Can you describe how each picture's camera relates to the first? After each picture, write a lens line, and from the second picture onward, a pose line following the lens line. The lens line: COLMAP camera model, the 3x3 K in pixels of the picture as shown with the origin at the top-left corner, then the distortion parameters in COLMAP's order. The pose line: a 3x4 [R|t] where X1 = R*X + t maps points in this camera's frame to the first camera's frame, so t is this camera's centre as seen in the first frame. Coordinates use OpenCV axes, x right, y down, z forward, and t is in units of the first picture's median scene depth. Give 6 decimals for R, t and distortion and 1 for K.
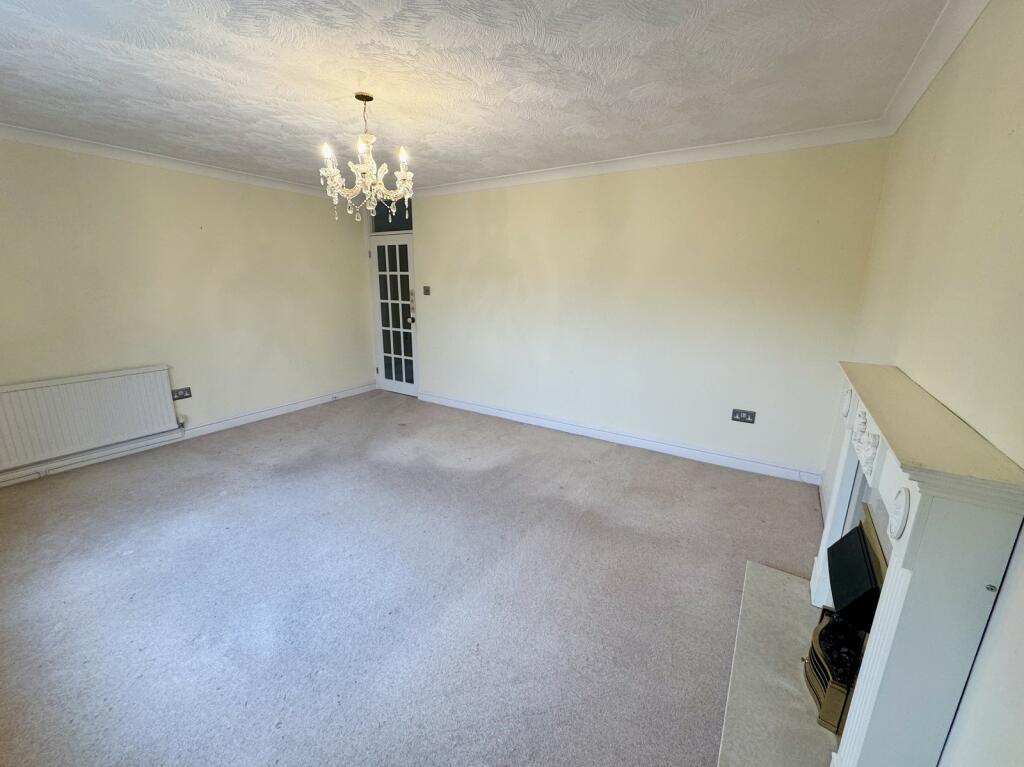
lens RADIAL K [[430.7, 0, 512.0], [0, 430.7, 383.5], [0, 0, 1]] dist [-0.002467, -0.000258]
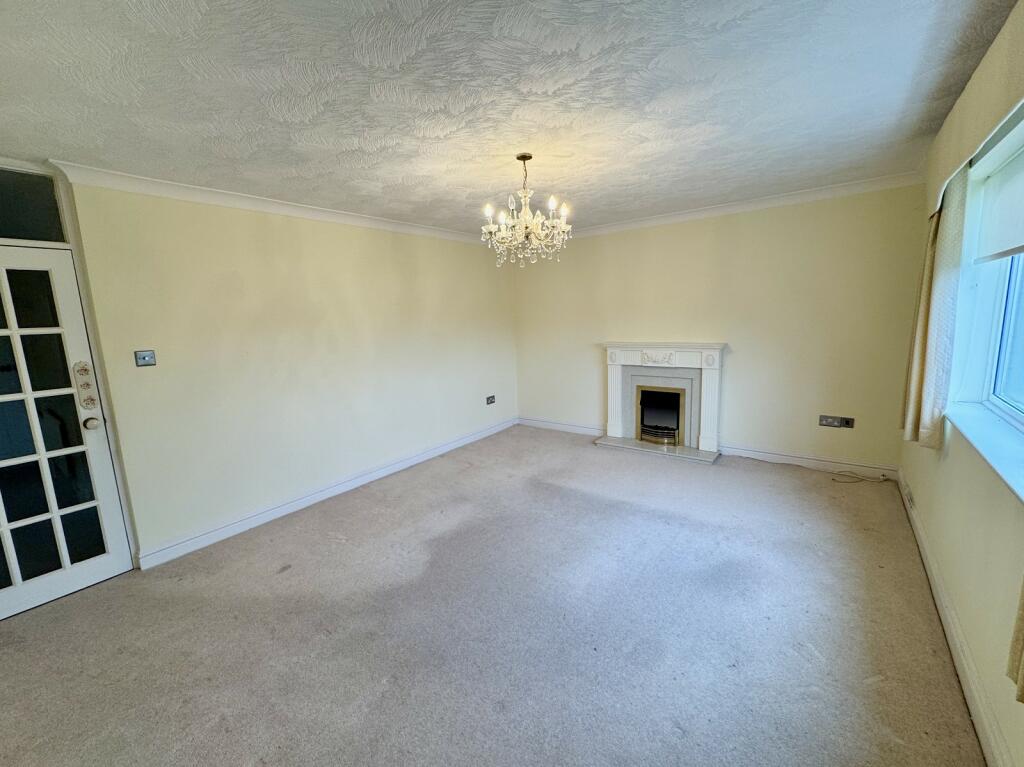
lens RADIAL K [[430.7, 0, 512.0], [0, 430.7, 383.5], [0, 0, 1]] dist [-0.002467, -0.000258]
pose [[0.069635, -0.173767, 0.982322, -0.813905], [0.278888, 0.948839, 0.148075, -0.157310], [-0.957796, 0.263647, 0.114534, 0.577819]]
